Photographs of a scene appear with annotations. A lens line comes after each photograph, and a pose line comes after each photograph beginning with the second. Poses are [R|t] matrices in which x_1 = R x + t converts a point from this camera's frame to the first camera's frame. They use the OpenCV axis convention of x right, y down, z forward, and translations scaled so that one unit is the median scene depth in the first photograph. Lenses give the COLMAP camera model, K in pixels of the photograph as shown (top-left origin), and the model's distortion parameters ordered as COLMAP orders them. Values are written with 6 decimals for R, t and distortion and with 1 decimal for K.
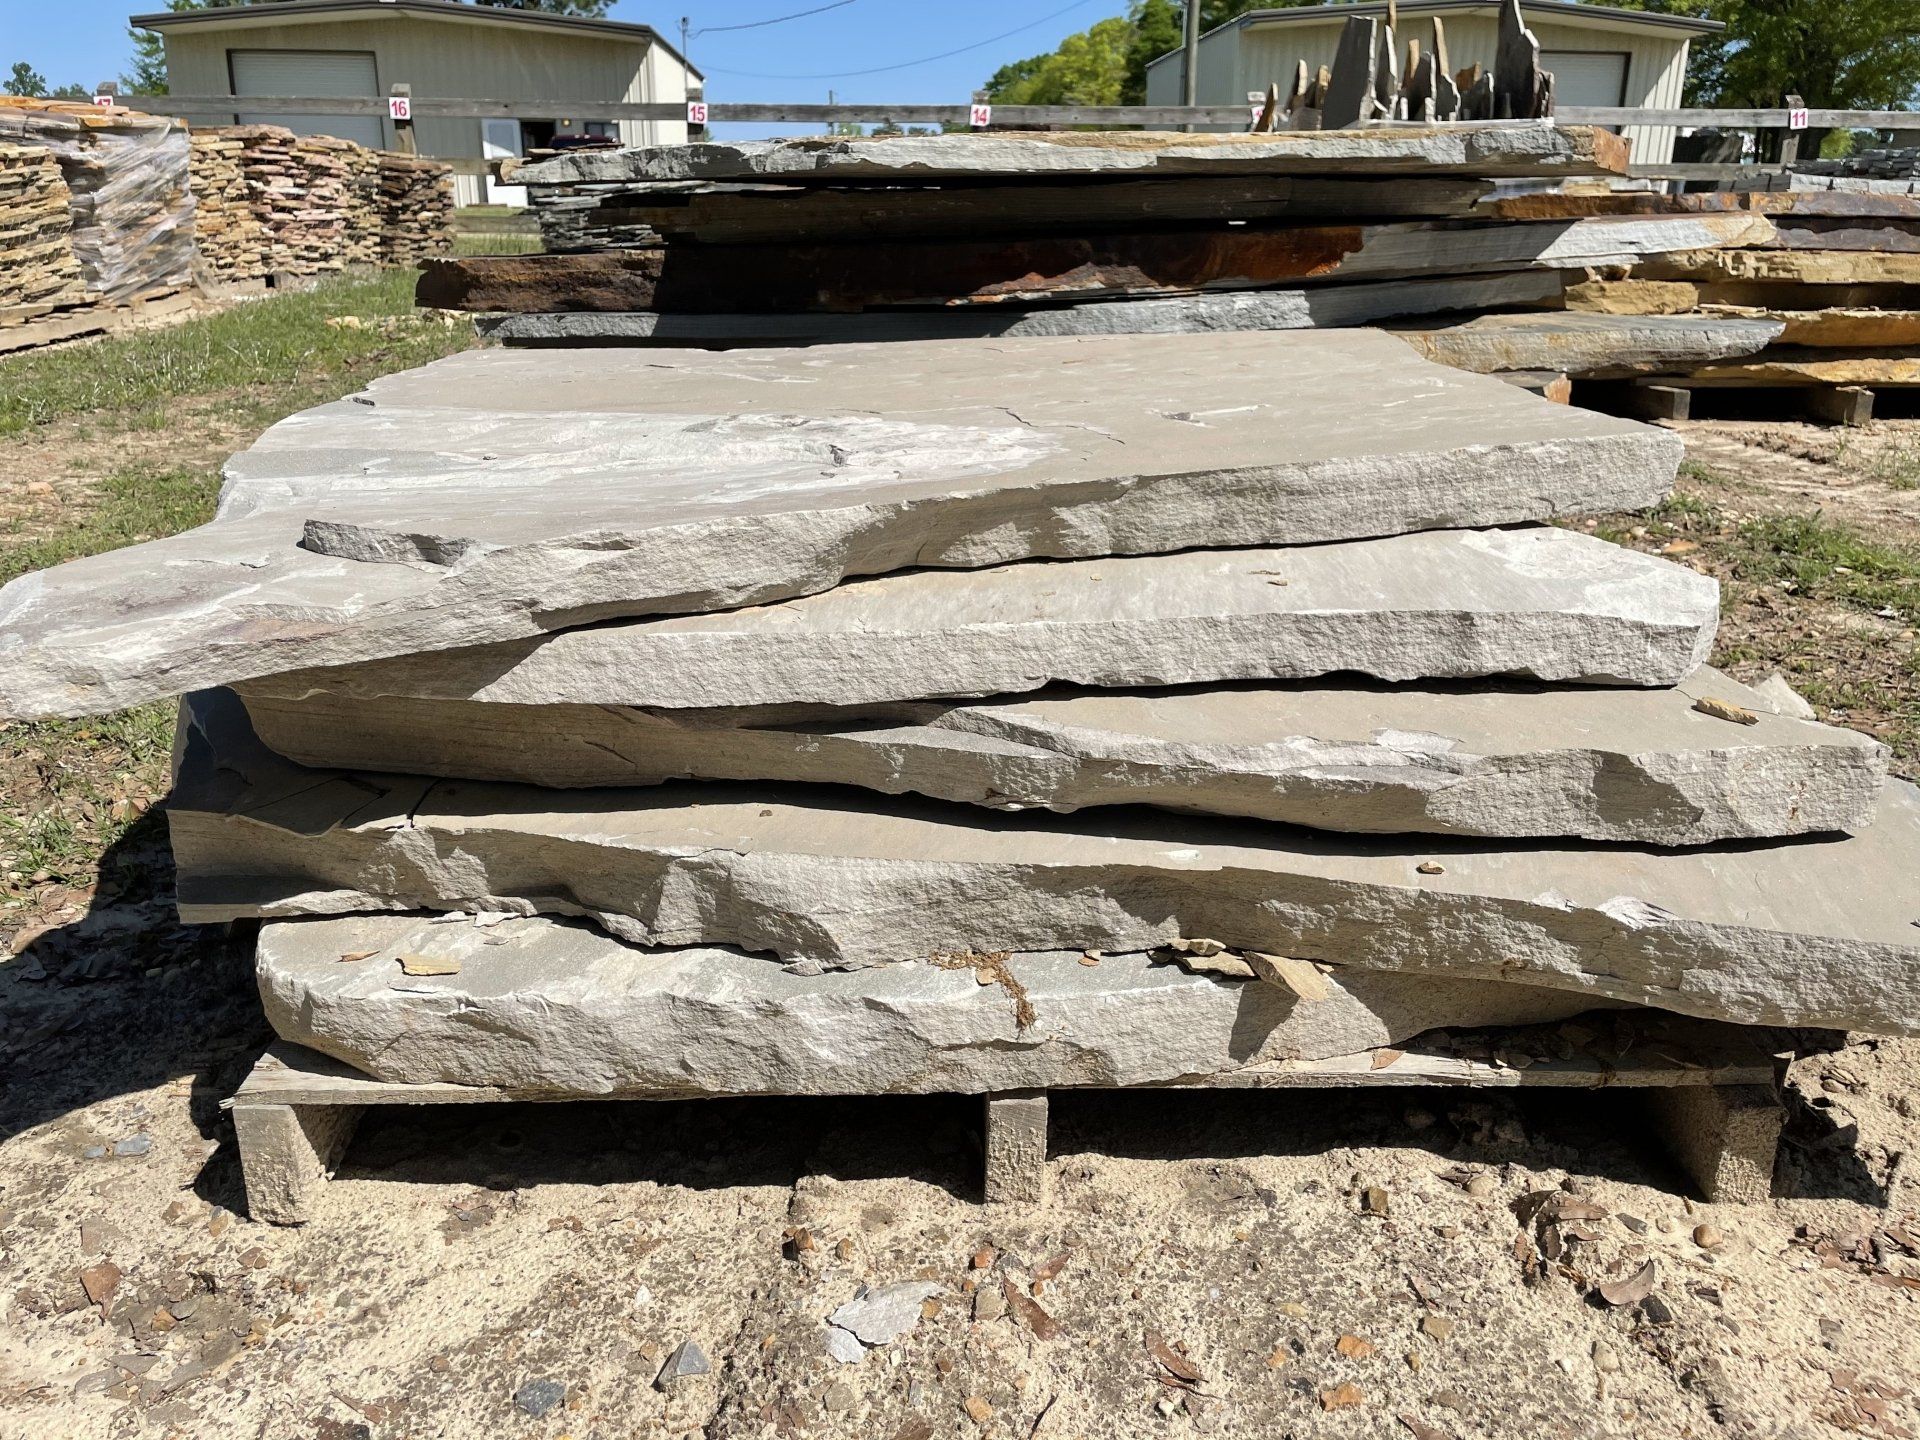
lens RADIAL K [[1451.8, 0, 962.3], [0, 1451.8, 698.4], [0, 0, 1]] dist [0.093387, -0.129308]
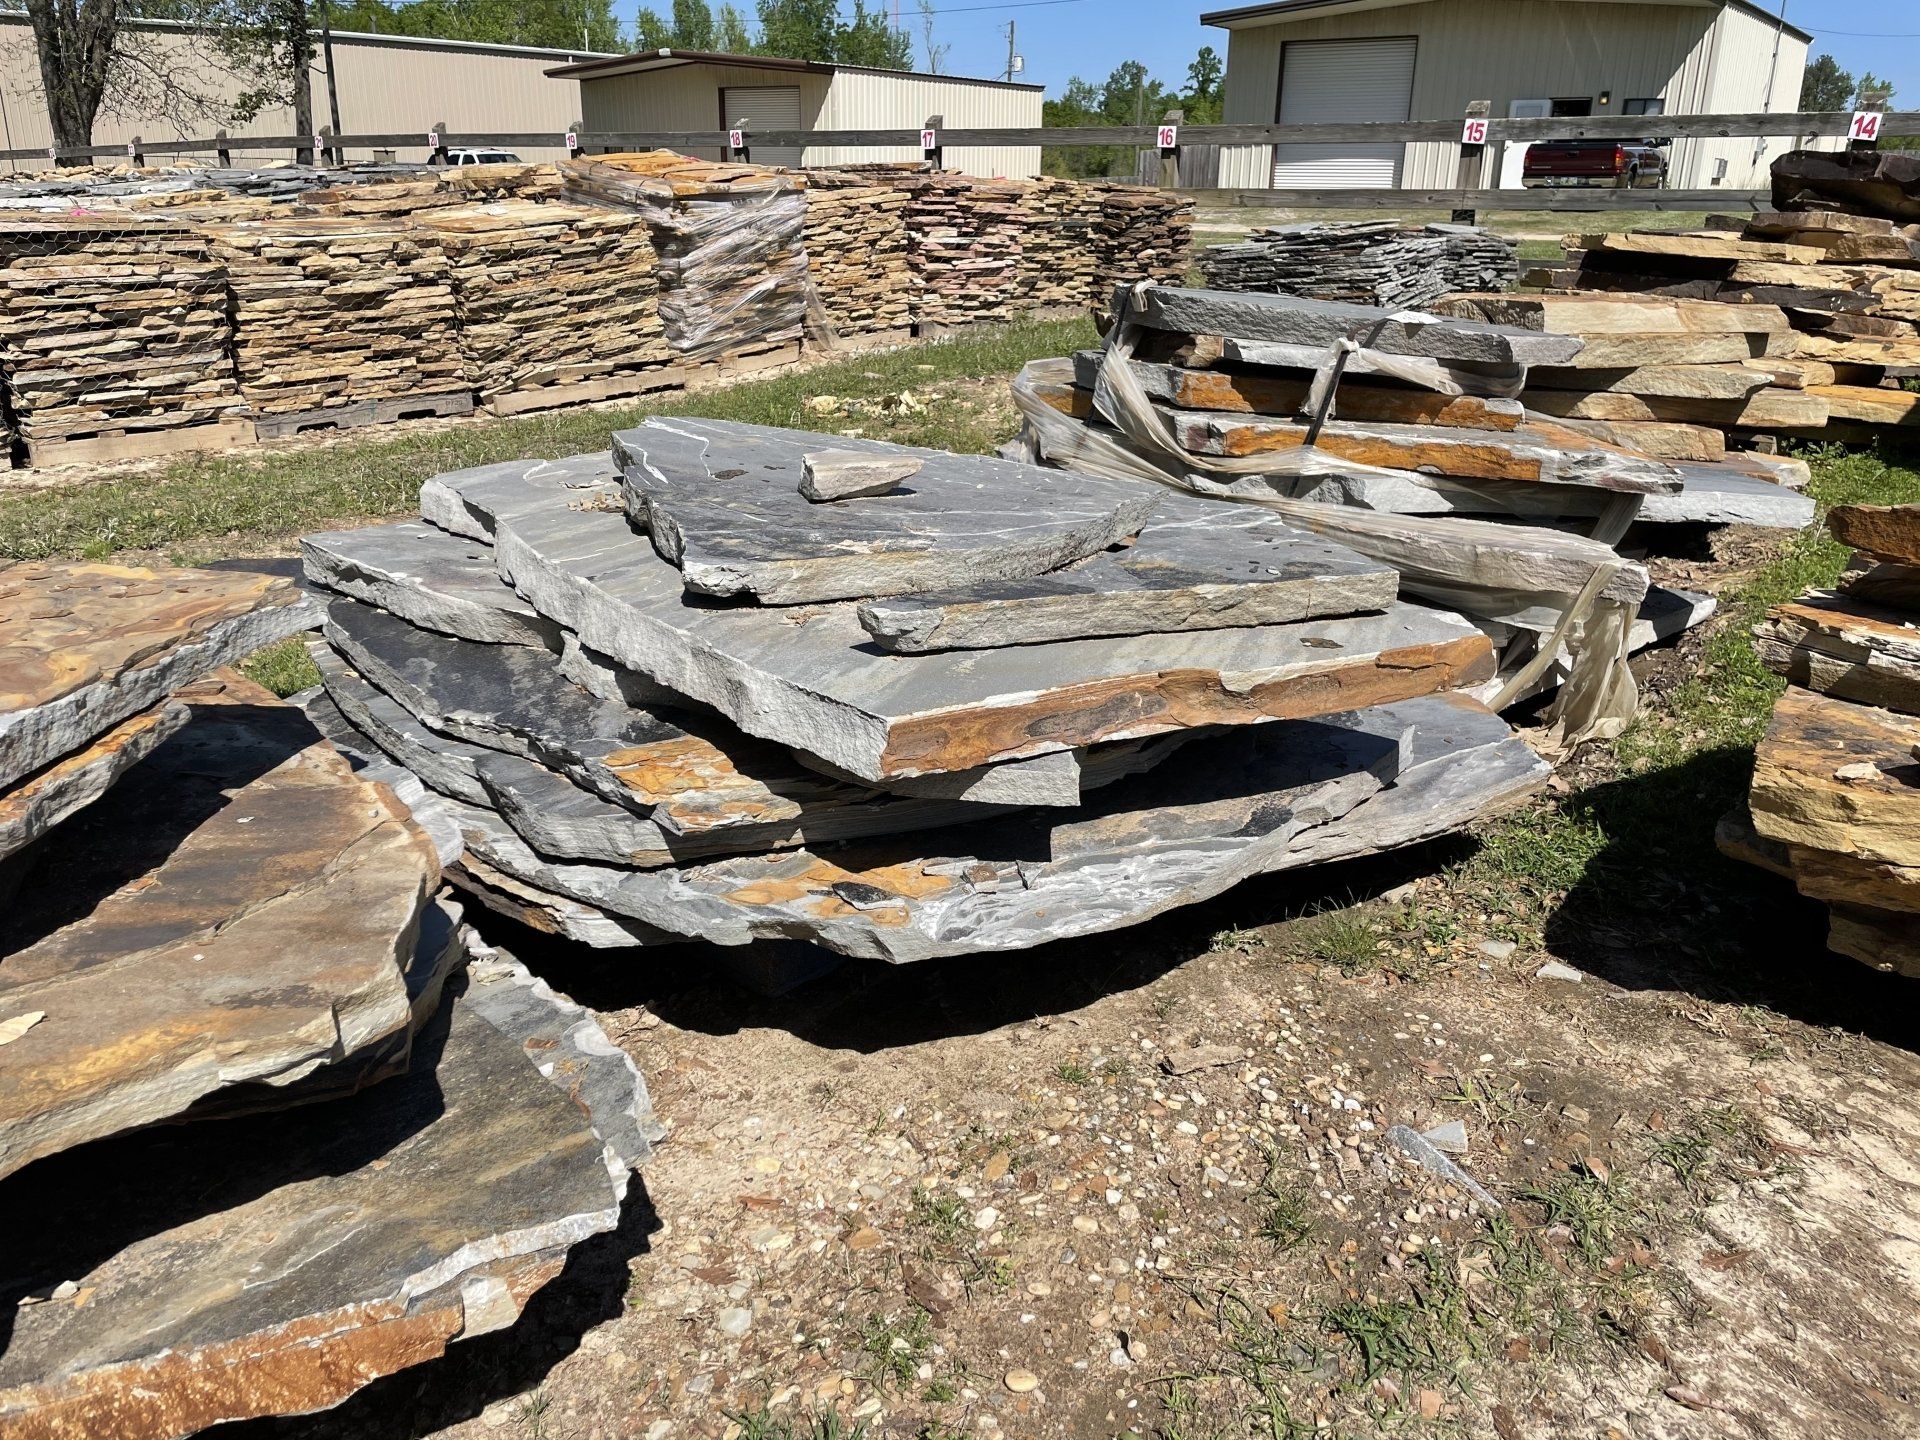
lens RADIAL K [[1451.8, 0, 962.3], [0, 1451.8, 698.4], [0, 0, 1]] dist [0.093387, -0.129308]
pose [[0.771282, 0.212795, -0.599869, 0.217872], [-0.201064, 0.975655, 0.087582, -0.133010], [0.603902, 0.053062, 0.795291, 0.238294]]
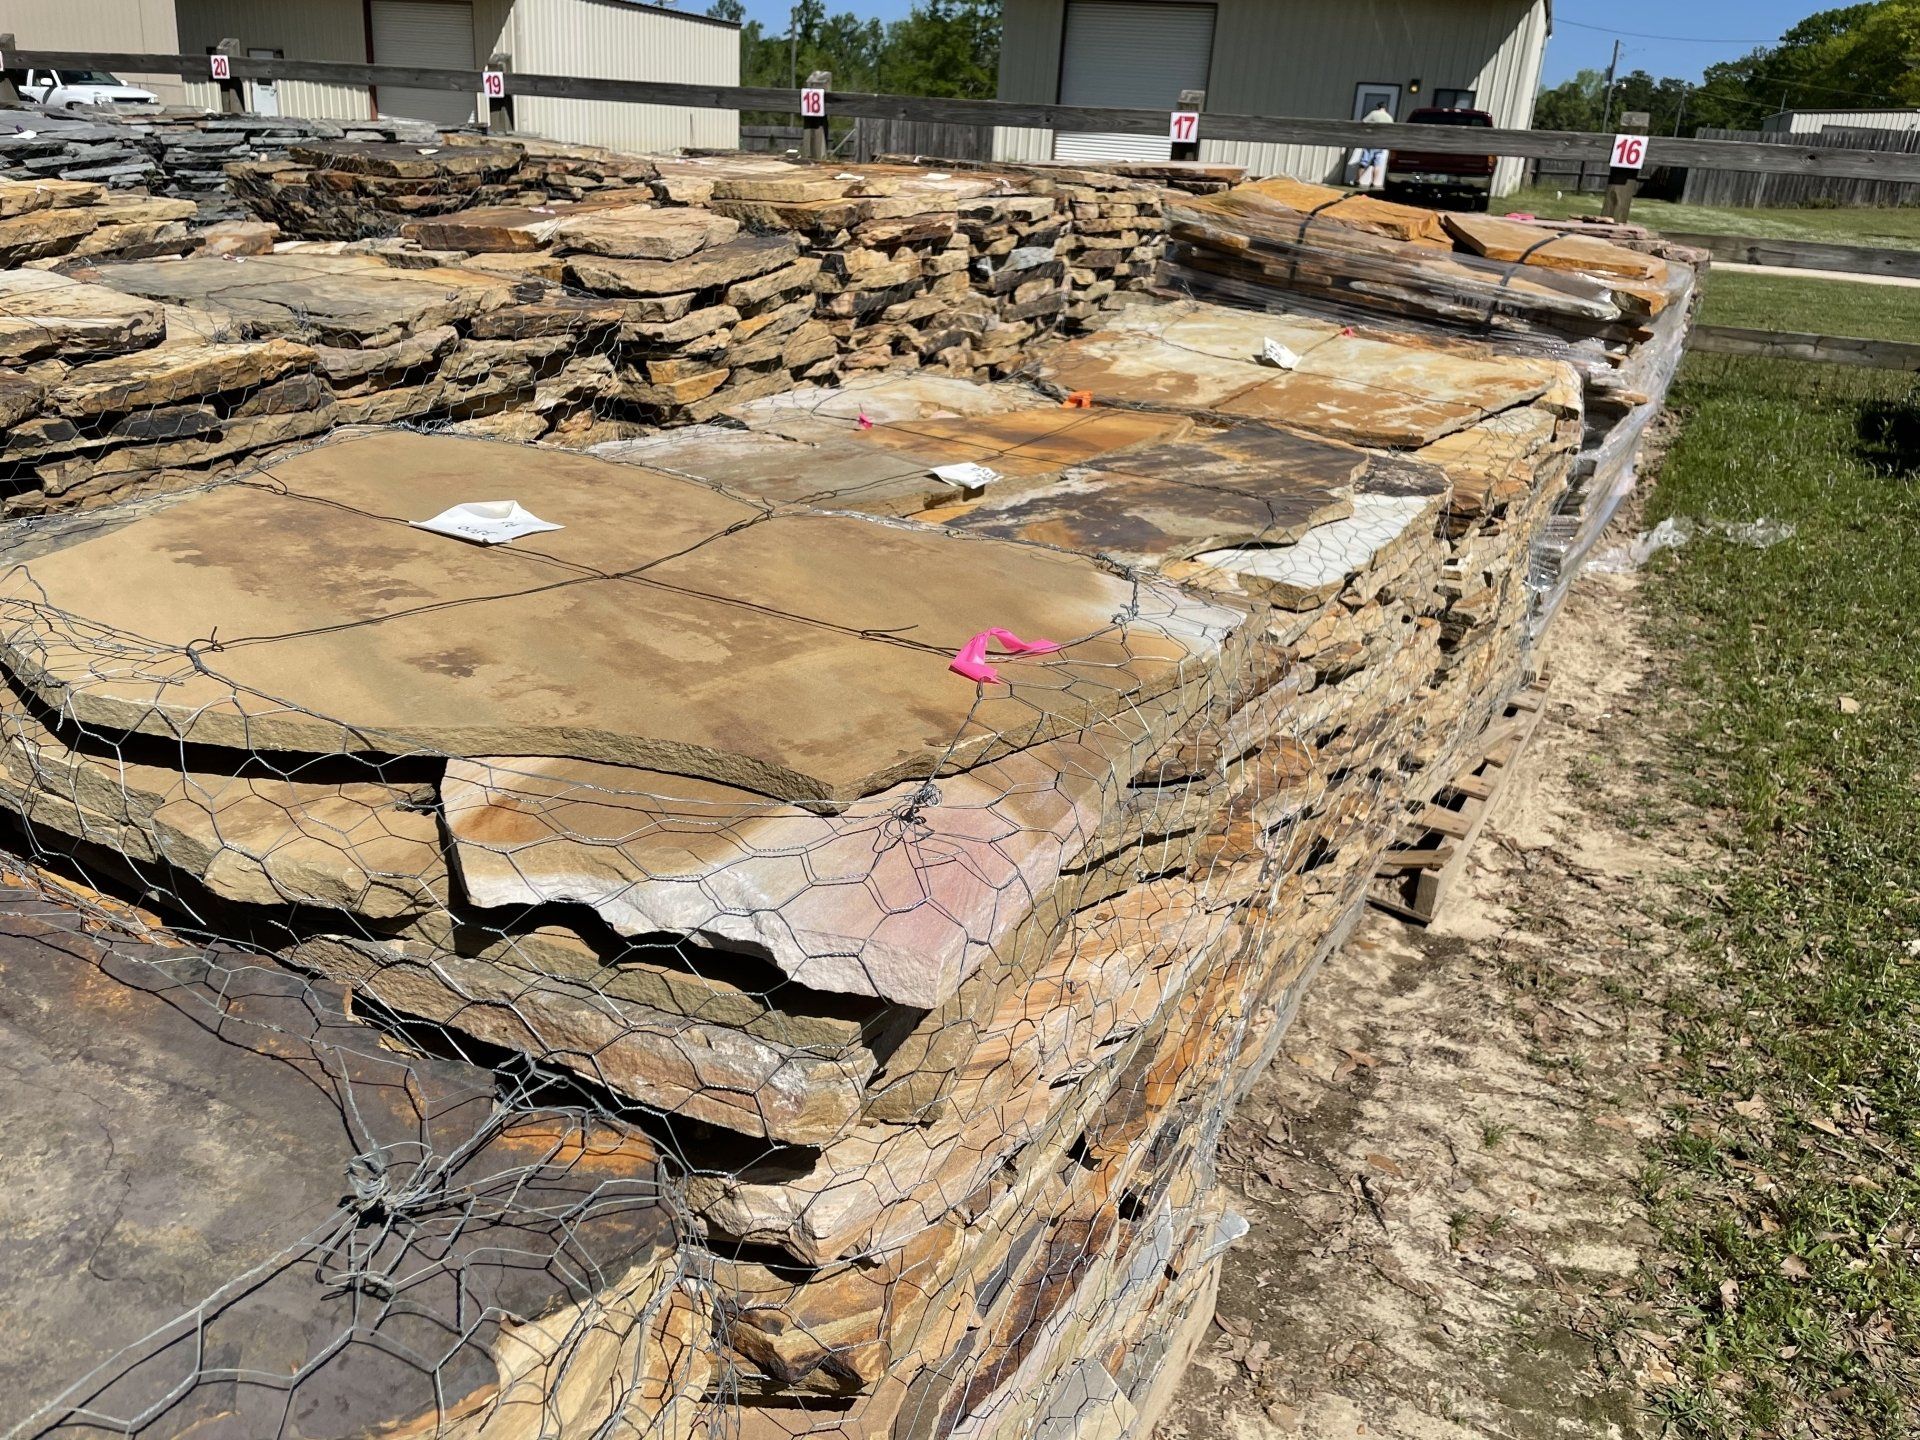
lens RADIAL K [[1471.0, 0, 971.8], [0, 1471.0, 716.4], [0, 0, 1]] dist [0.084051, -0.122960]
pose [[0.908256, 0.195764, -0.369793, -0.464417], [-0.180853, 0.980650, 0.074948, -0.209261], [0.377310, -0.001194, 0.926086, 0.394303]]
